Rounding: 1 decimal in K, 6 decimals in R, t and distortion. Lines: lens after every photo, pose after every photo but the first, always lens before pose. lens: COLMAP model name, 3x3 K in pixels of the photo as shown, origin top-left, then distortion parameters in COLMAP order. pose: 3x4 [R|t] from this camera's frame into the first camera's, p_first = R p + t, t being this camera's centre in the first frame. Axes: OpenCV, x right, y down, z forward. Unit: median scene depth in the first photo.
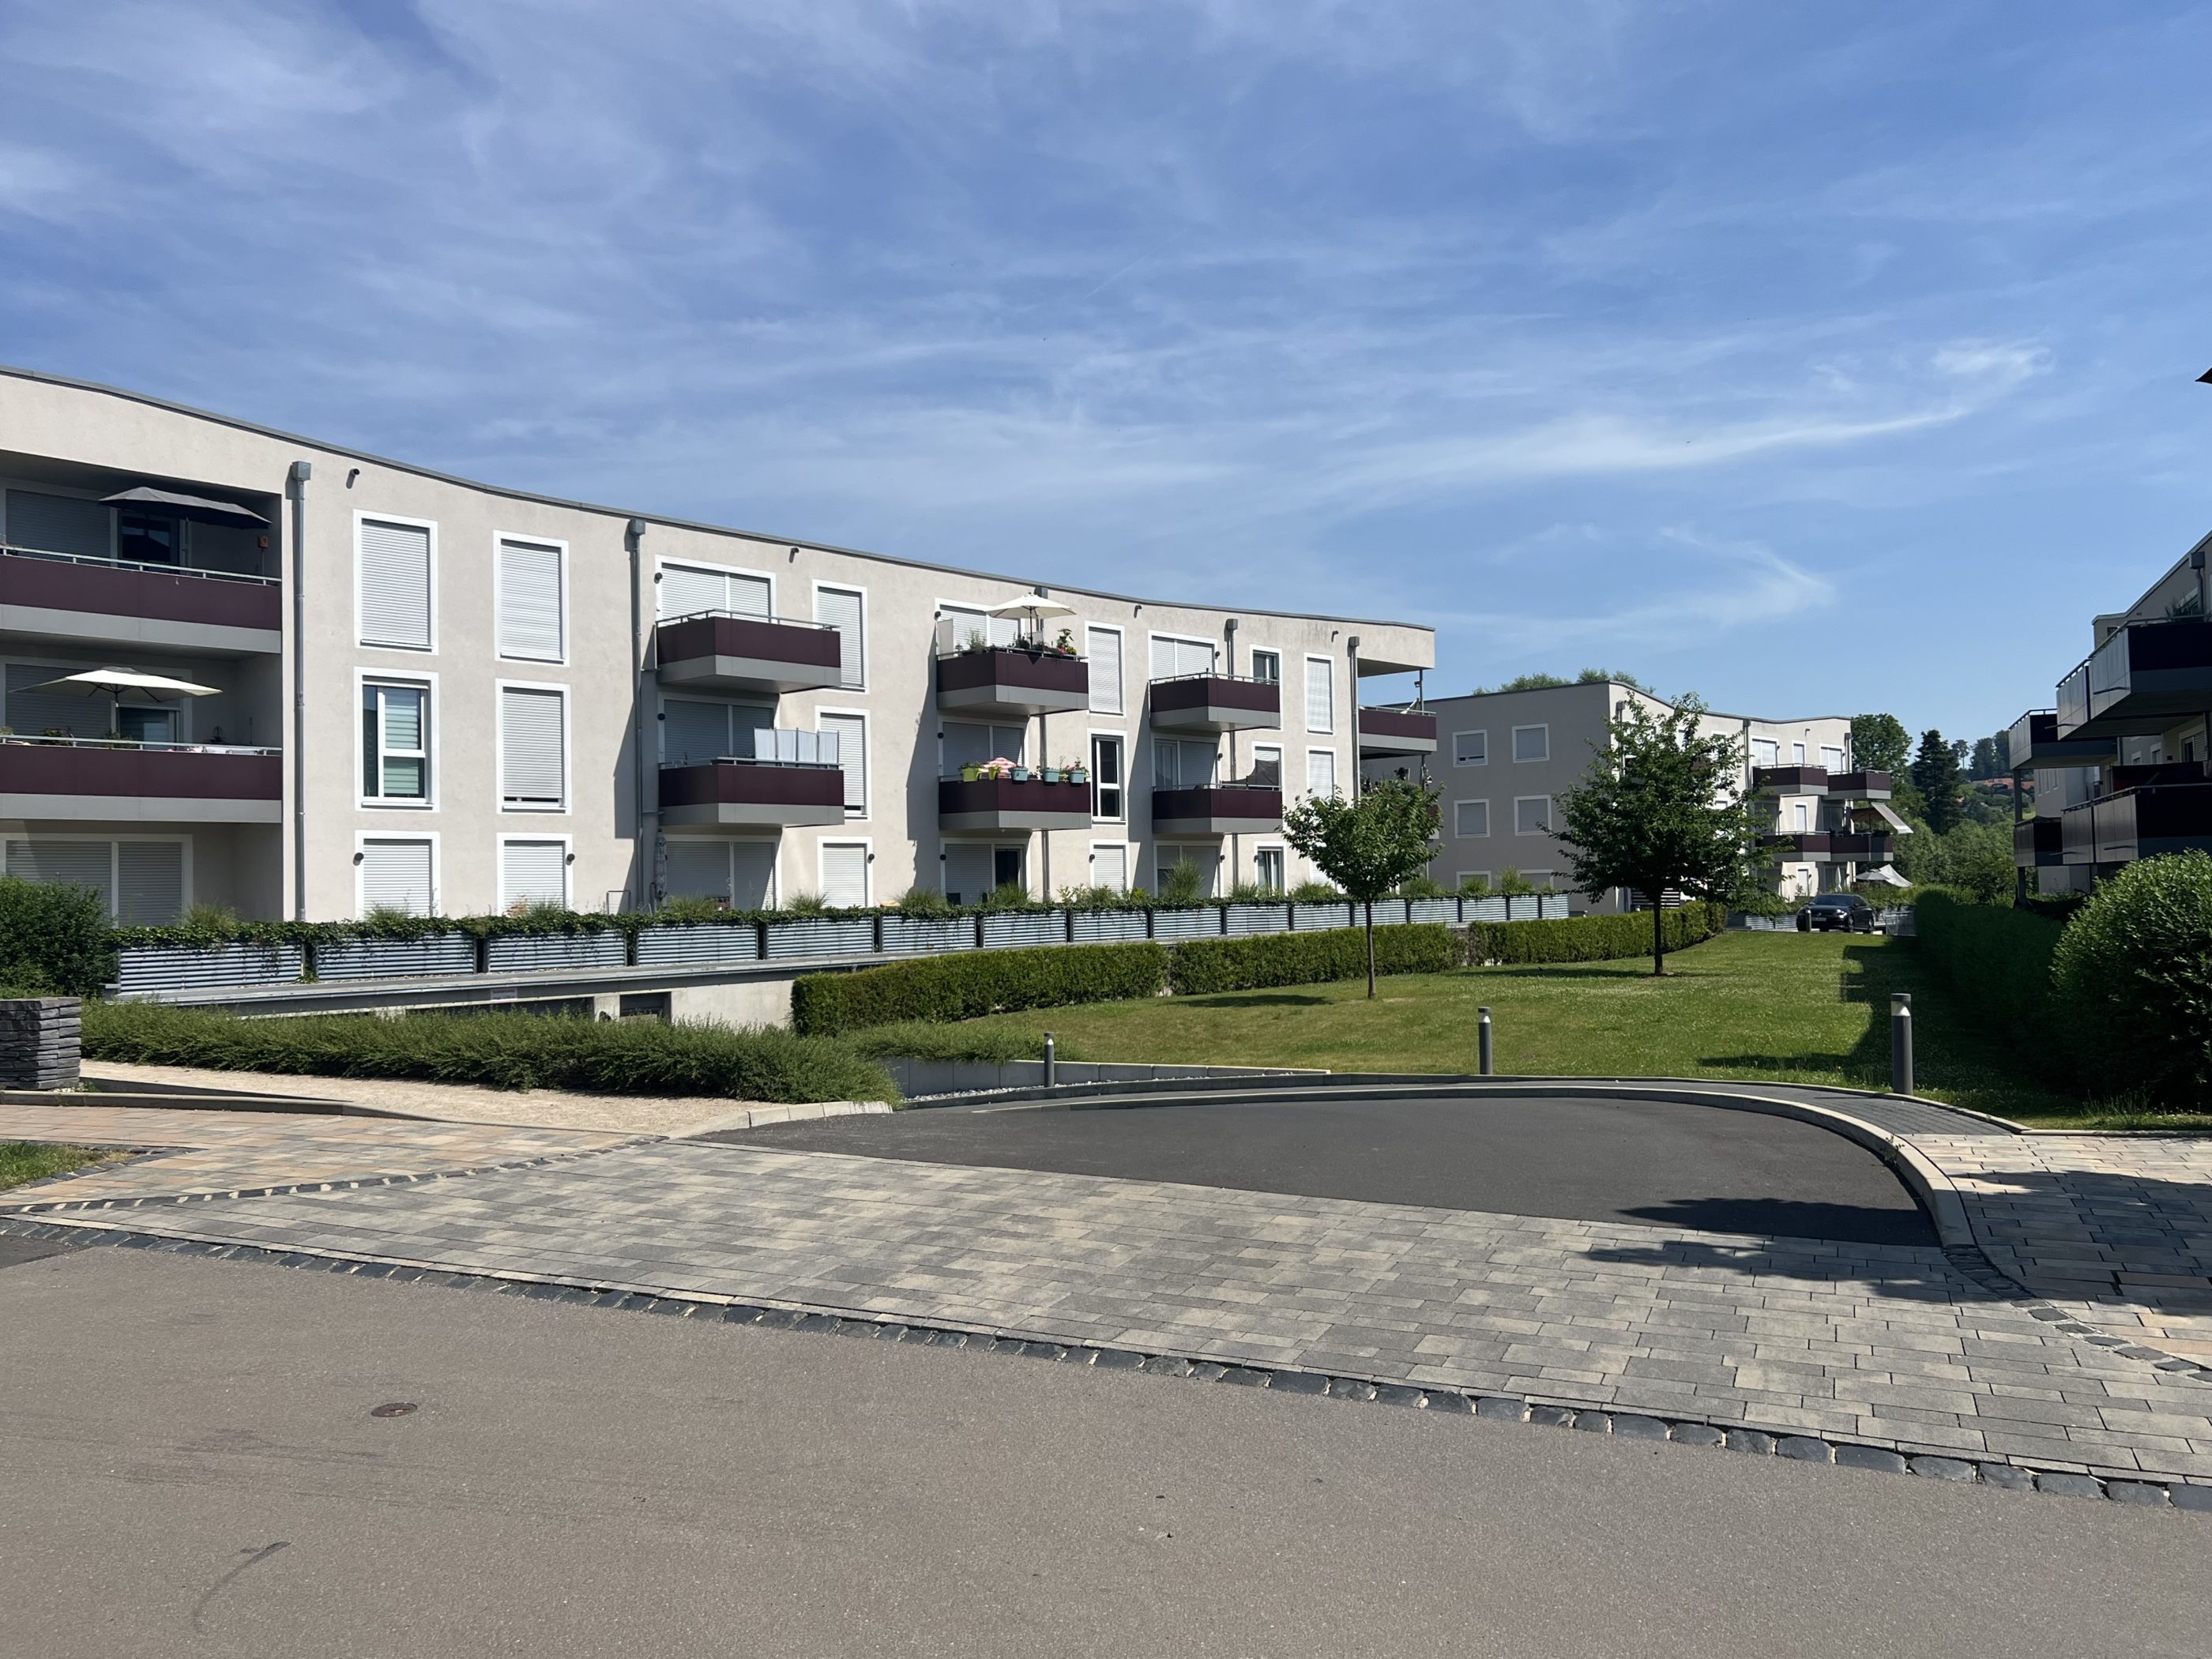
lens RADIAL K [[1615.0, 0, 1106.0], [0, 1615.0, 829.5], [0, 0, 1]] dist [0.011924, -0.027045]
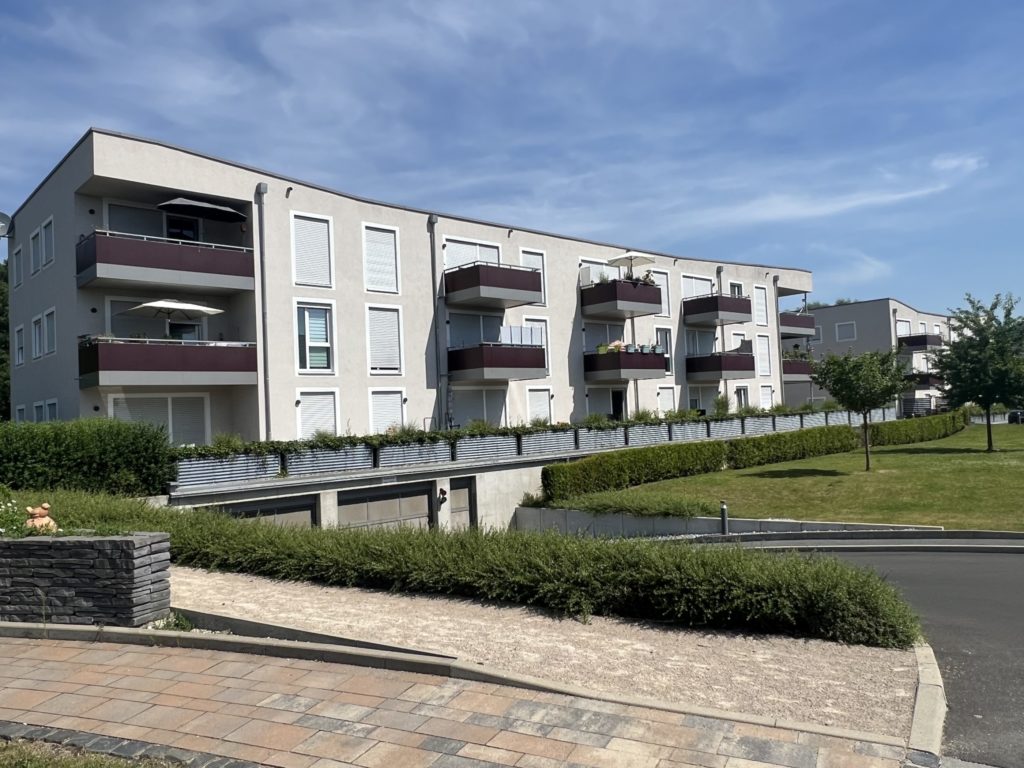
lens RADIAL K [[738.9, 0, 512.0], [0, 738.9, 384.0], [0, 0, 1]] dist [0.002140, -0.002879]
pose [[0.993885, -0.027826, -0.106861, -0.125170], [0.027749, 0.999612, -0.002207, 0.004573], [0.106881, -0.000771, 0.994272, 0.190064]]
